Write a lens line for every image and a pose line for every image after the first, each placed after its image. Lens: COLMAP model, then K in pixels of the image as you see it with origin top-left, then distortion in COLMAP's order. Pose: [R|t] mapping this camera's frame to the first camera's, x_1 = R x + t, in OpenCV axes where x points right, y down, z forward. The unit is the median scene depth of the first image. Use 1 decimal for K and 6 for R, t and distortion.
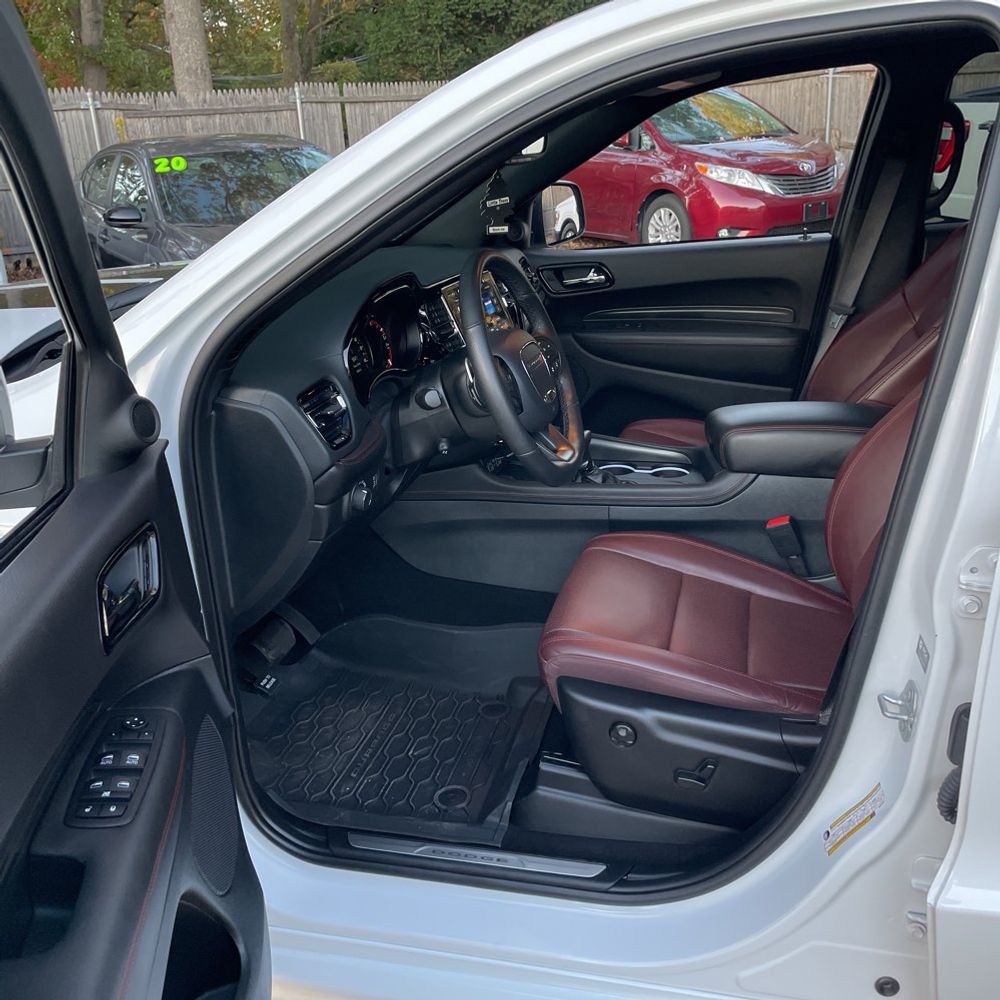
lens RADIAL K [[1022.0, 0, 506.2], [0, 1022.0, 498.5], [0, 0, 1]] dist [0.084072, -0.111288]
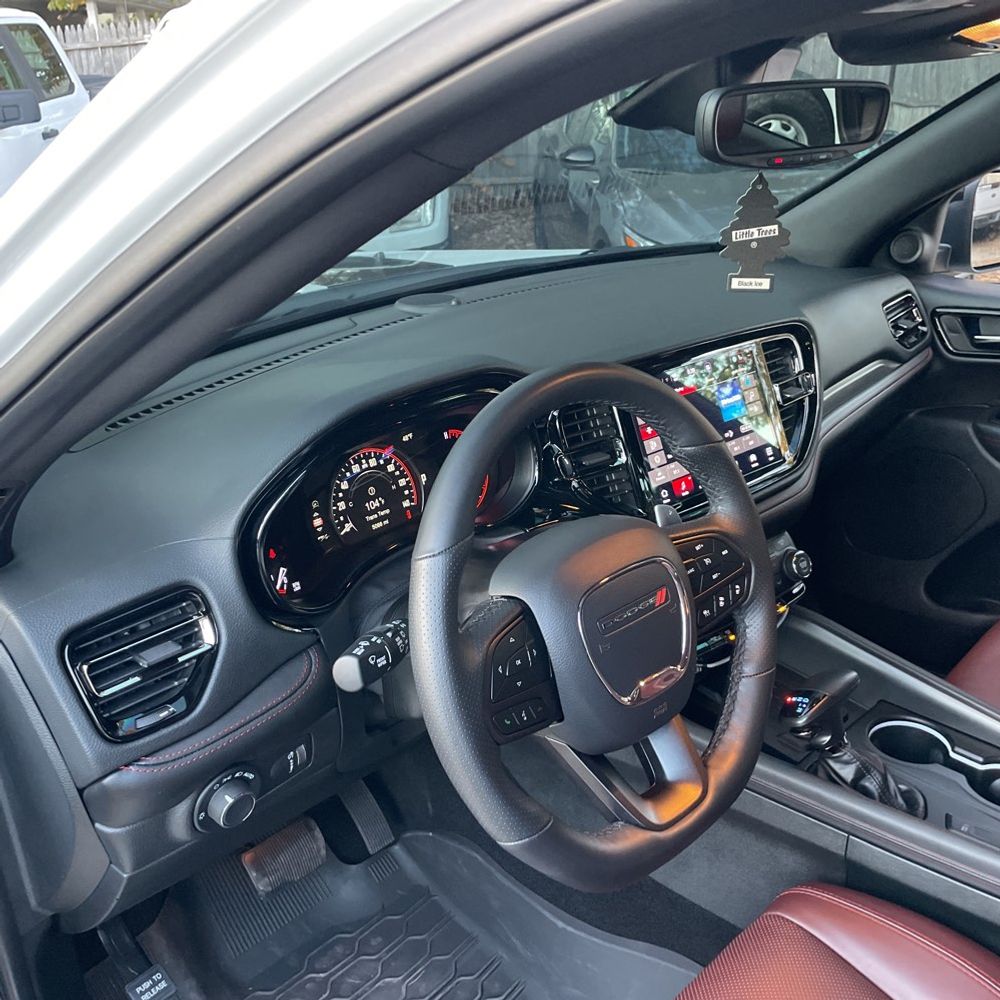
lens RADIAL K [[1000.5, 0, 495.5], [0, 1000.5, 504.5], [0, 0, 1]] dist [0.087723, -0.112666]
pose [[0.864348, 0.212946, -0.455584, 0.140534], [-0.177512, 0.976801, 0.119790, -0.182079], [0.470524, -0.022669, 0.882096, 0.449039]]
